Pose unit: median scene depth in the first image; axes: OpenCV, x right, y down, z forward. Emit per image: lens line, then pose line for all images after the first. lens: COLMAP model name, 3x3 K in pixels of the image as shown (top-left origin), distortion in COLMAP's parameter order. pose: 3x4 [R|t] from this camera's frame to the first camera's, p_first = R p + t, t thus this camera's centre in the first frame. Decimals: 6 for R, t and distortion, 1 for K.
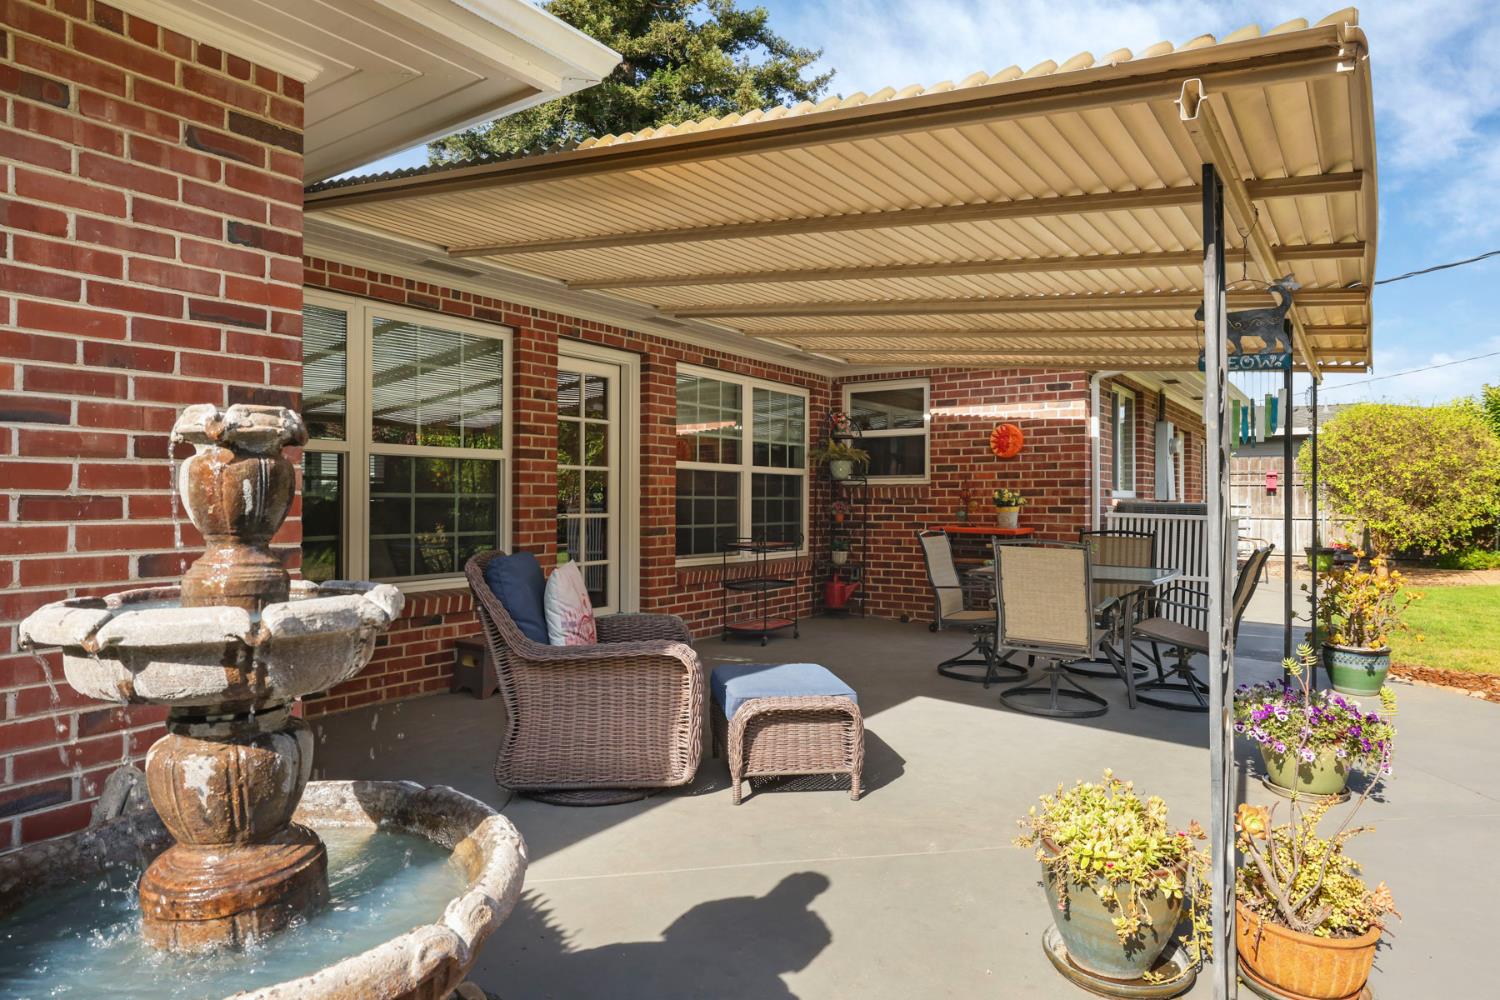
lens RADIAL K [[876.3, 0, 750.0], [0, 876.3, 500.0], [0, 0, 1]] dist [-0.003718, -0.000037]
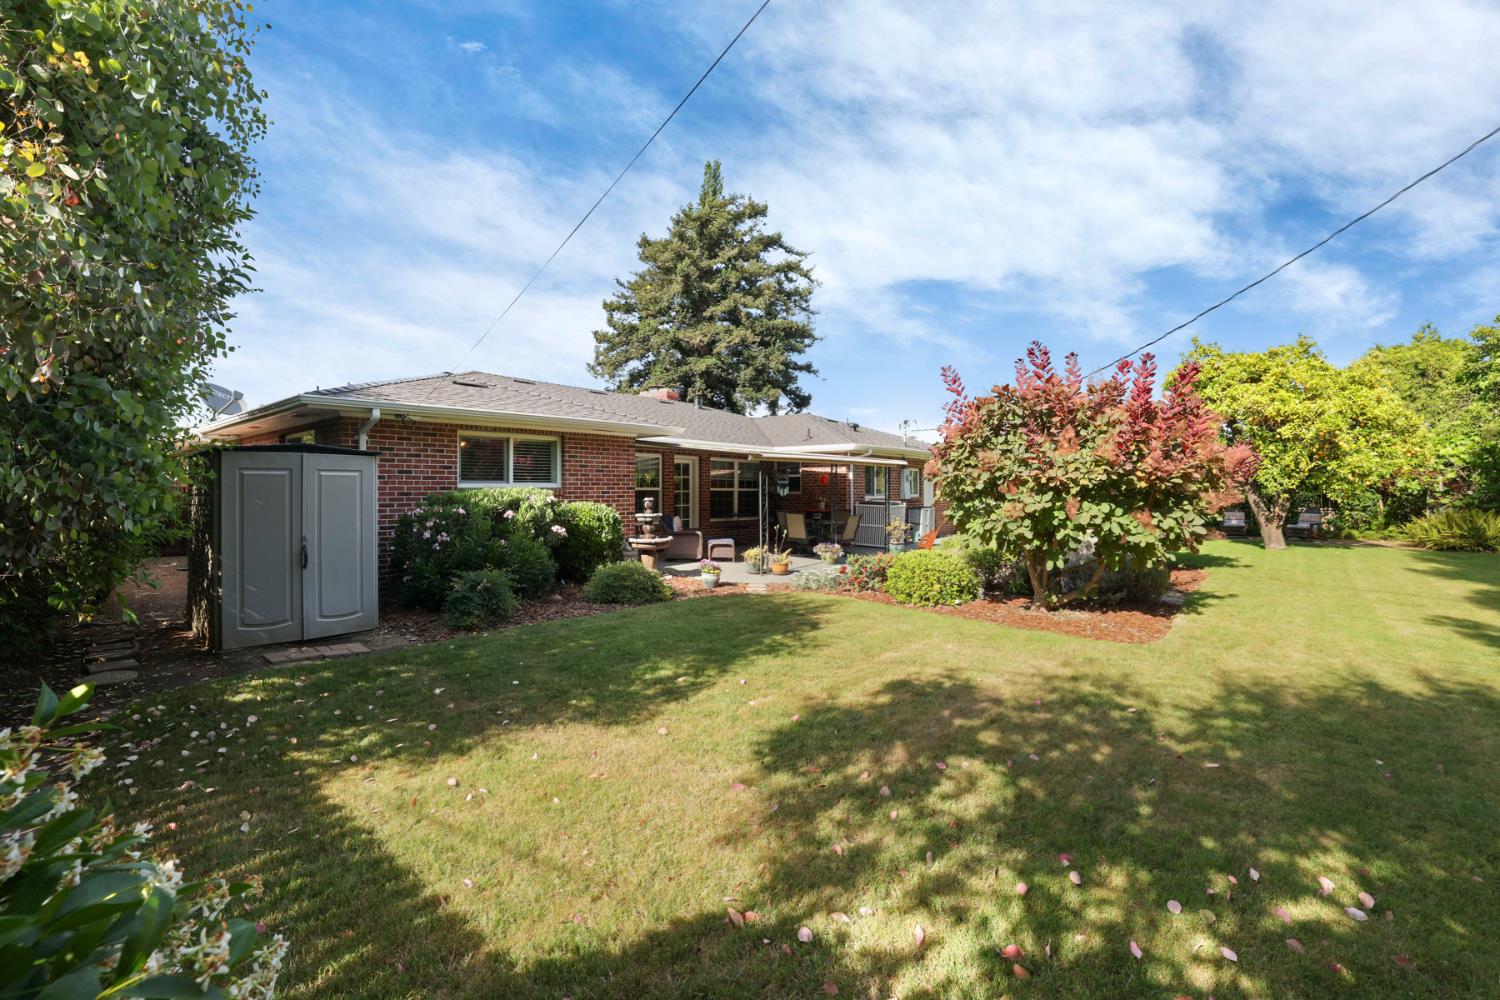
lens RADIAL K [[648.8, 0, 748.5], [0, 648.8, 488.3], [0, 0, 1]] dist [-0.051047, 0.019059]
pose [[0.995419, -0.002035, -0.095586, 0.253213], [0.001774, 0.999994, -0.002813, -0.033324], [0.095591, 0.002631, 0.995417, -1.211550]]
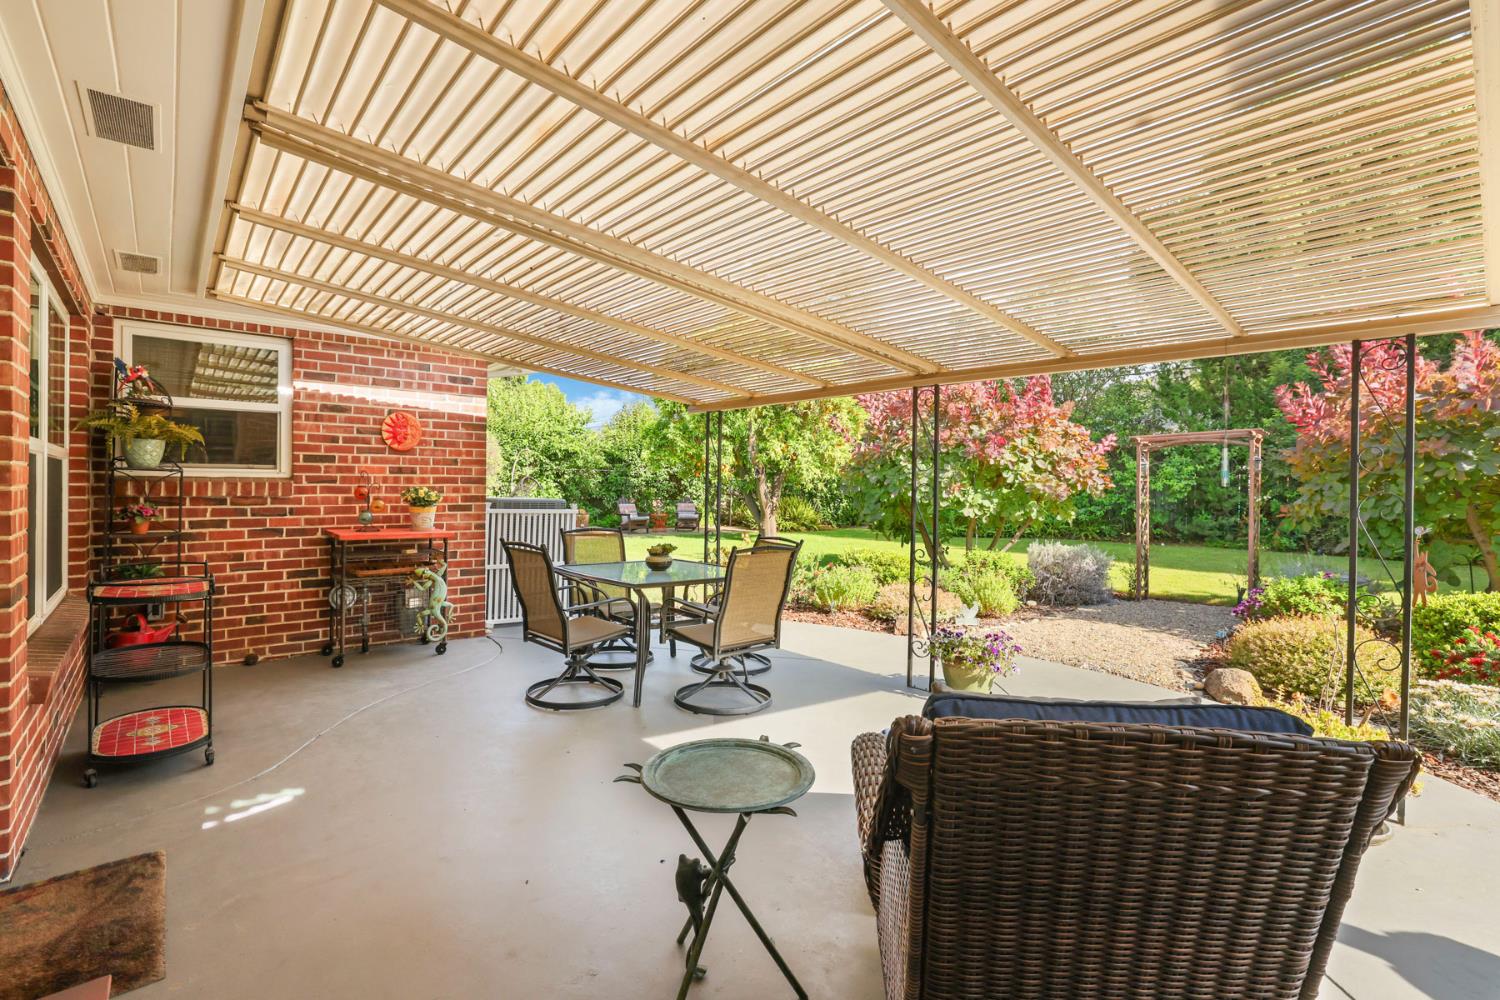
lens RADIAL K [[680.3, 0, 749.8], [0, 680.3, 481.0], [0, 0, 1]] dist [-0.000680, 0.000254]
pose [[0.278205, 0.018977, 0.960334, -0.273453], [0.005752, 0.999754, -0.021422, -0.000468], [-0.960504, 0.011483, 0.278028, 0.479600]]
